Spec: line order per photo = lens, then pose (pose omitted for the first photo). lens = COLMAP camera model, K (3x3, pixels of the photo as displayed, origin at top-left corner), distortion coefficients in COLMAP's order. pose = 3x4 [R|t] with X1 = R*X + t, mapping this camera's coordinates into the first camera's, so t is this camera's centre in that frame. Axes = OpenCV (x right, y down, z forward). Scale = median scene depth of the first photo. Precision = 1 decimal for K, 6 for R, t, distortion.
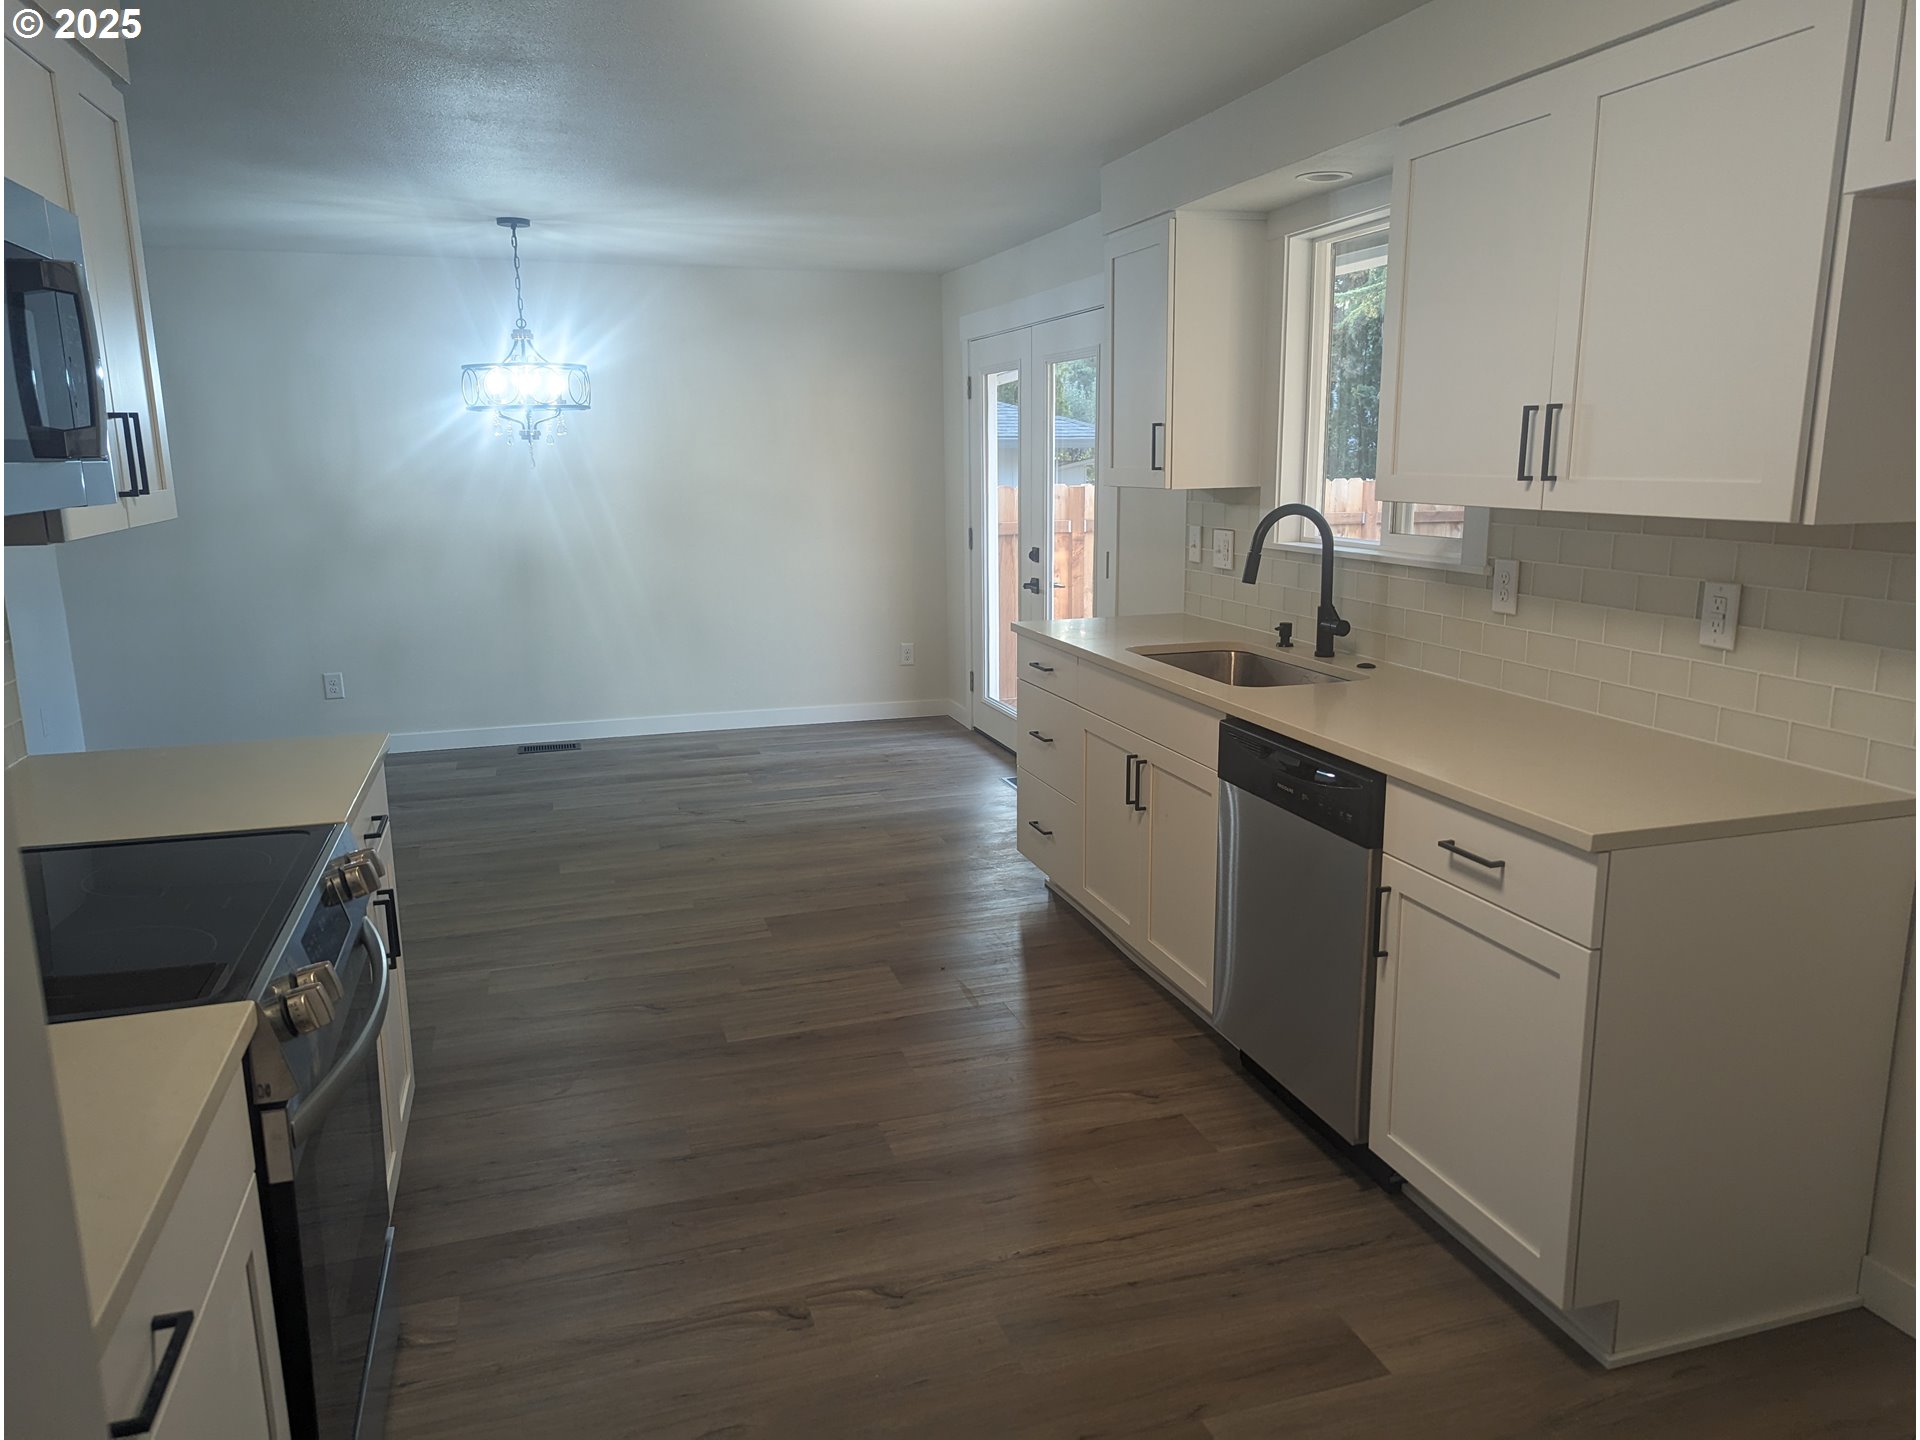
lens RADIAL K [[1367.6, 0, 958.1], [0, 1367.6, 733.8], [0, 0, 1]] dist [0.073781, -0.070454]
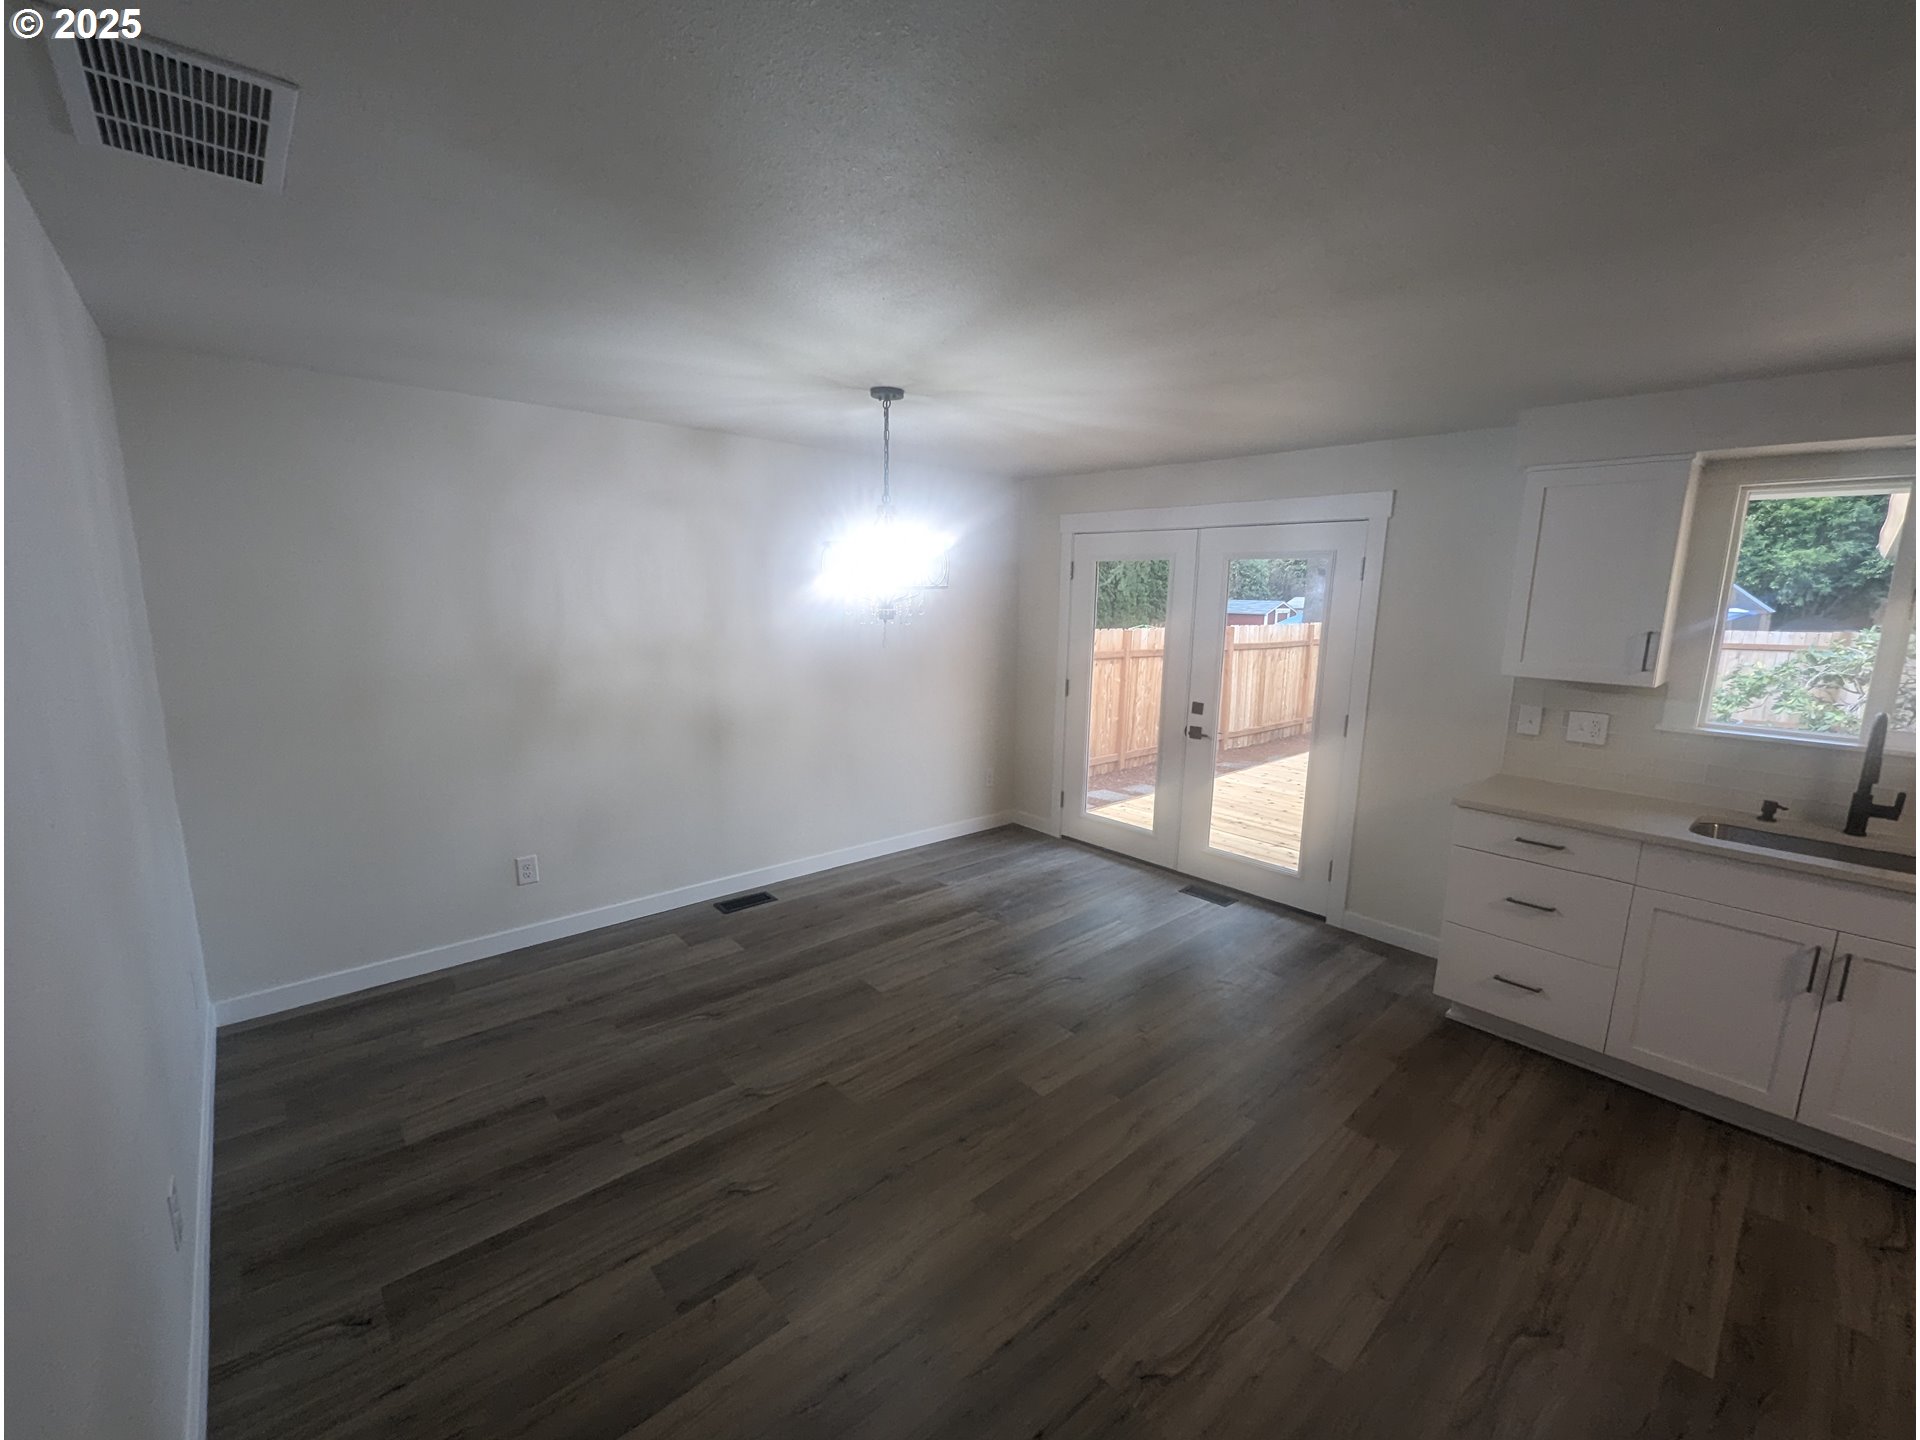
lens RADIAL K [[807.3, 0, 967.3], [0, 807.3, 727.7], [0, 0, 1]] dist [-0.000756, -0.000285]
pose [[0.903968, -0.043654, 0.425366, -0.616704], [0.057373, 0.998163, -0.019486, -0.152081], [-0.423733, 0.042019, 0.904812, 0.581436]]
